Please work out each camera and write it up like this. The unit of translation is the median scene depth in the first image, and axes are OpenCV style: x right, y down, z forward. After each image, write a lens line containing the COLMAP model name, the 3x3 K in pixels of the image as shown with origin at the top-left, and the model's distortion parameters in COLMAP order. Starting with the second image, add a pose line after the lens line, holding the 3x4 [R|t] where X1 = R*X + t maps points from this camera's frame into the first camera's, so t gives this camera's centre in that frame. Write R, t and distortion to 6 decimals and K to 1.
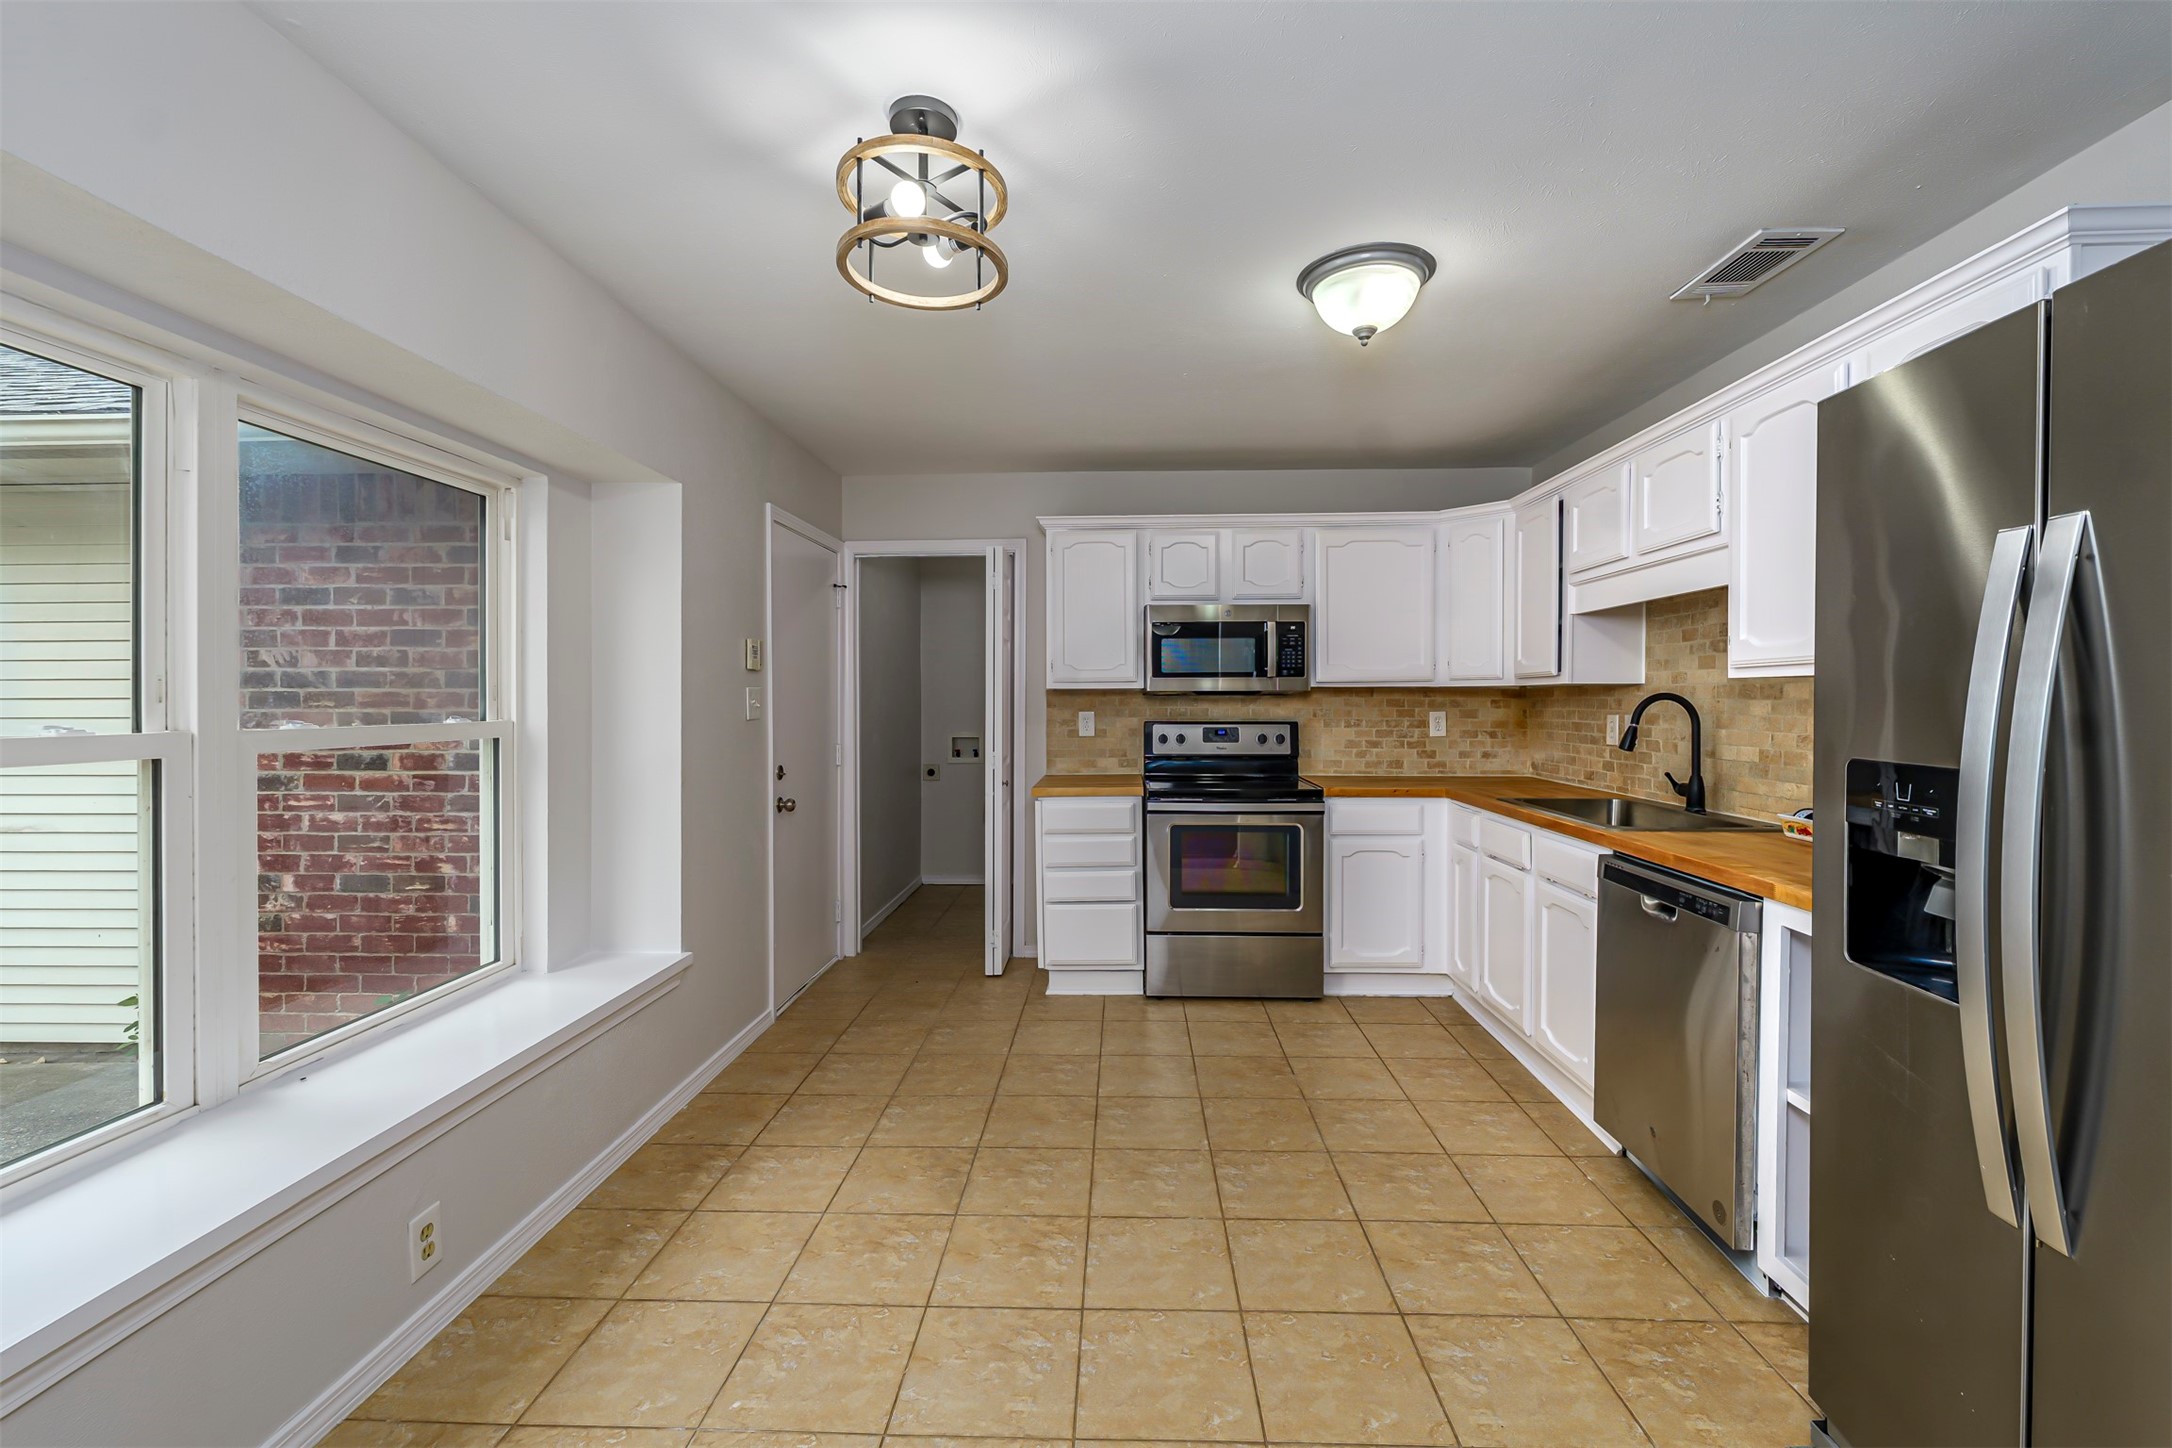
lens RADIAL K [[923.5, 0, 1092.3], [0, 923.5, 710.8], [0, 0, 1]] dist [0.004660, 0.000569]
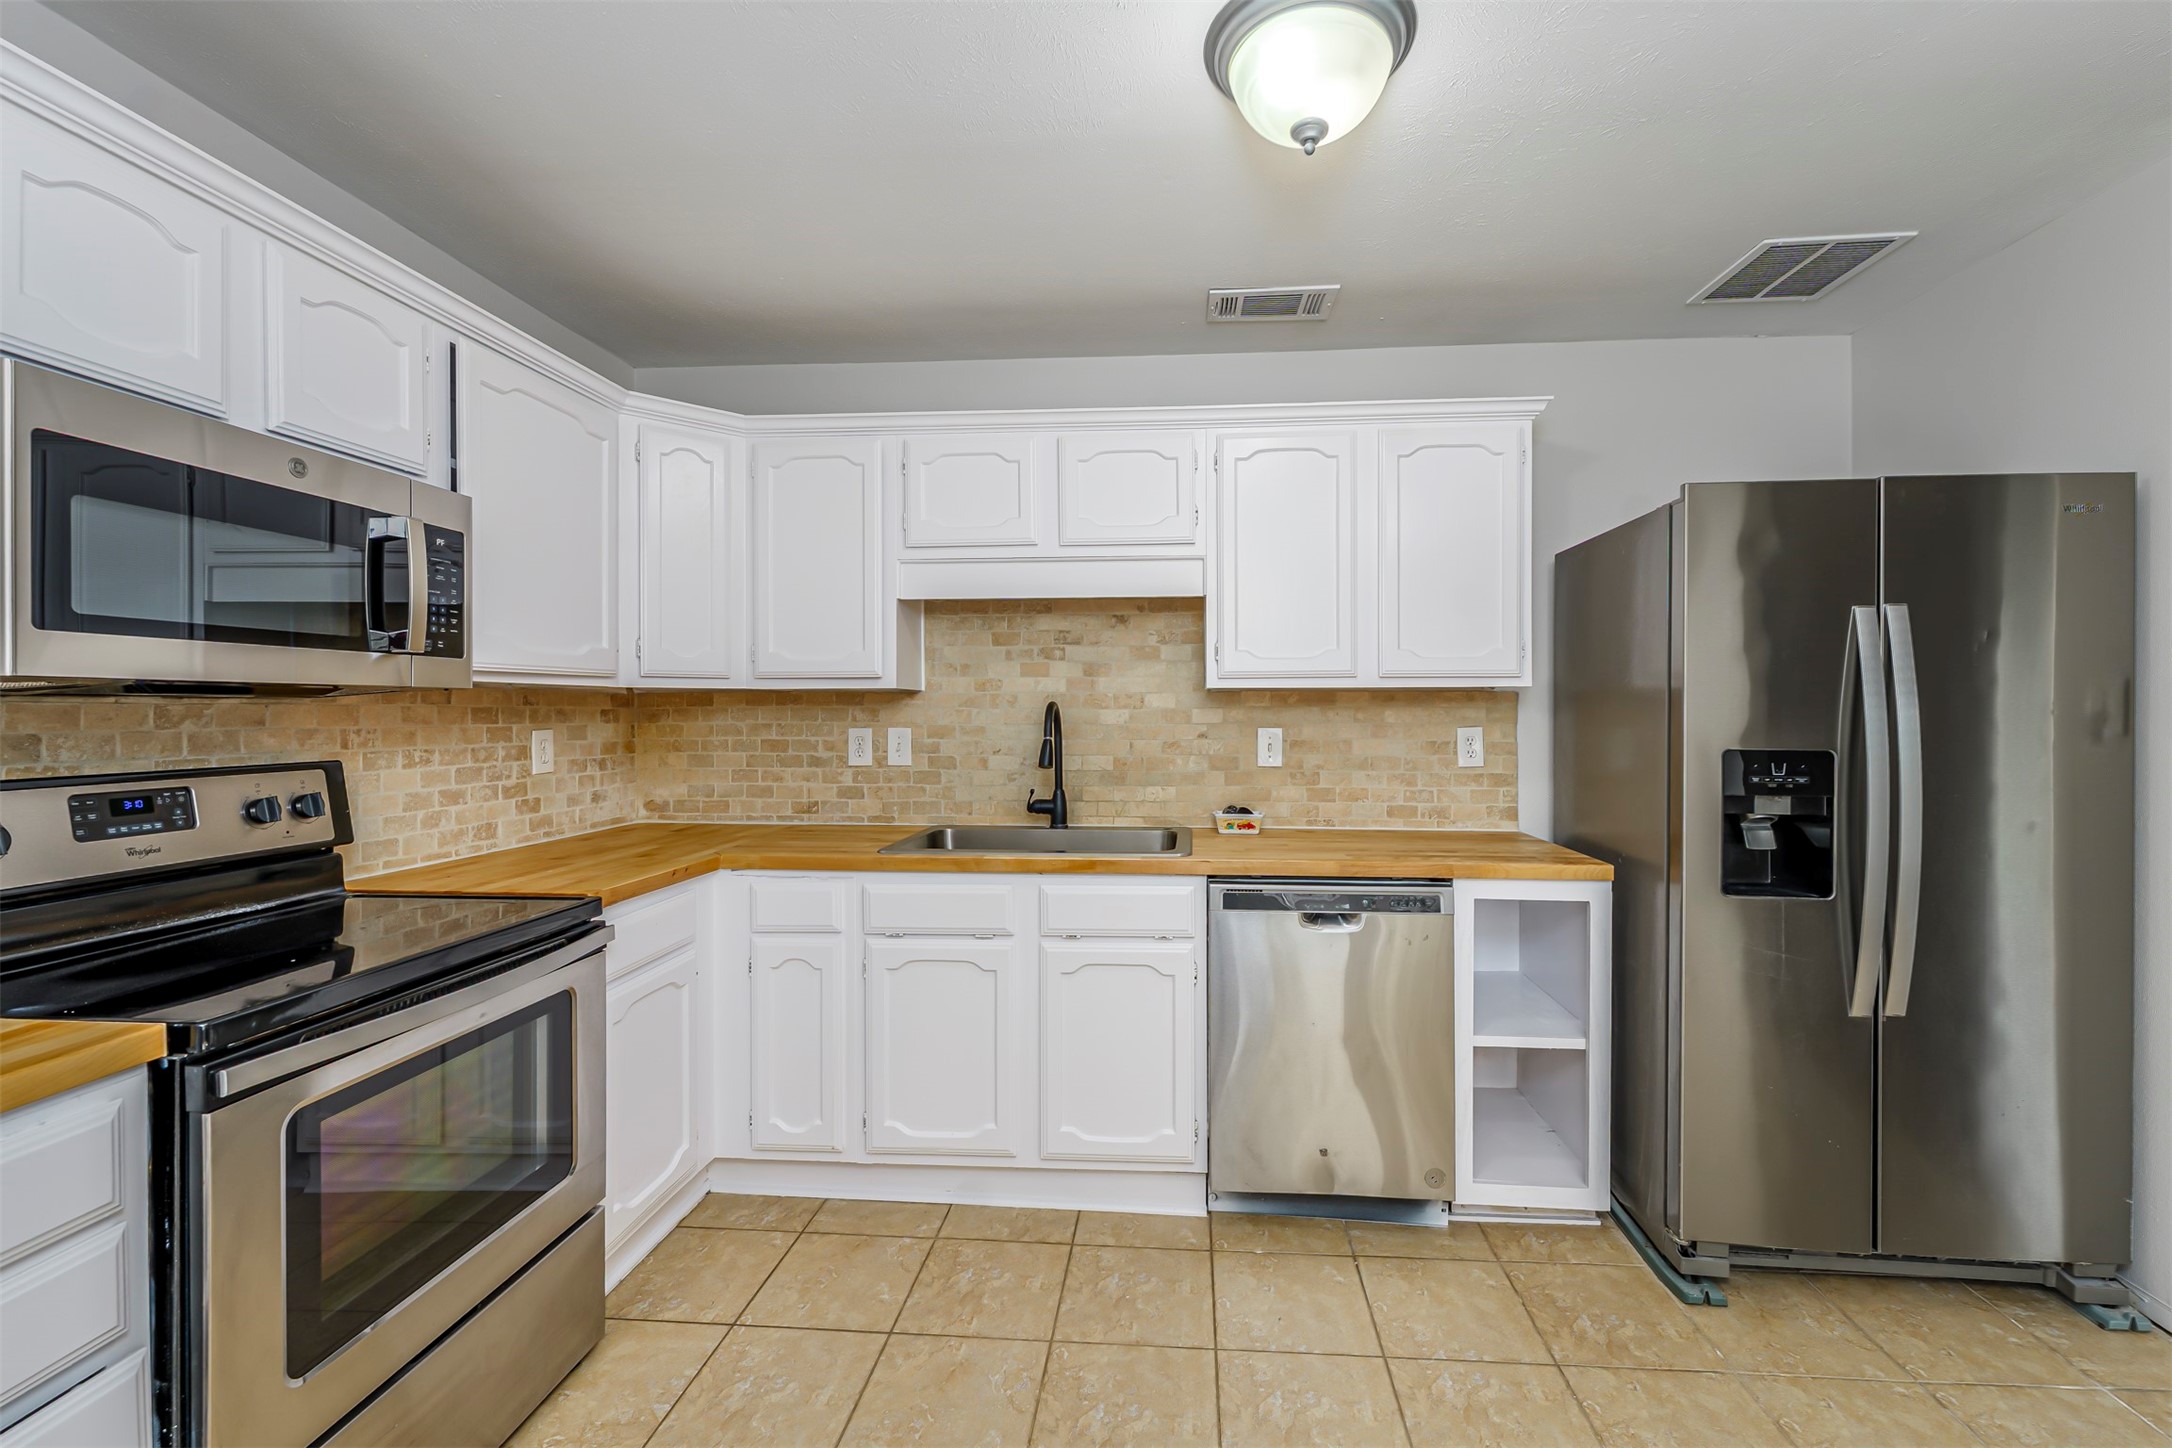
lens RADIAL K [[923.5, 0, 1097.0], [0, 923.5, 714.4], [0, 0, 1]] dist [0.004660, 0.000569]
pose [[0.015998, -0.003388, 0.999866, -0.200625], [0.014977, 0.999883, 0.003148, -0.005675], [-0.999760, 0.014925, 0.016047, 0.646470]]
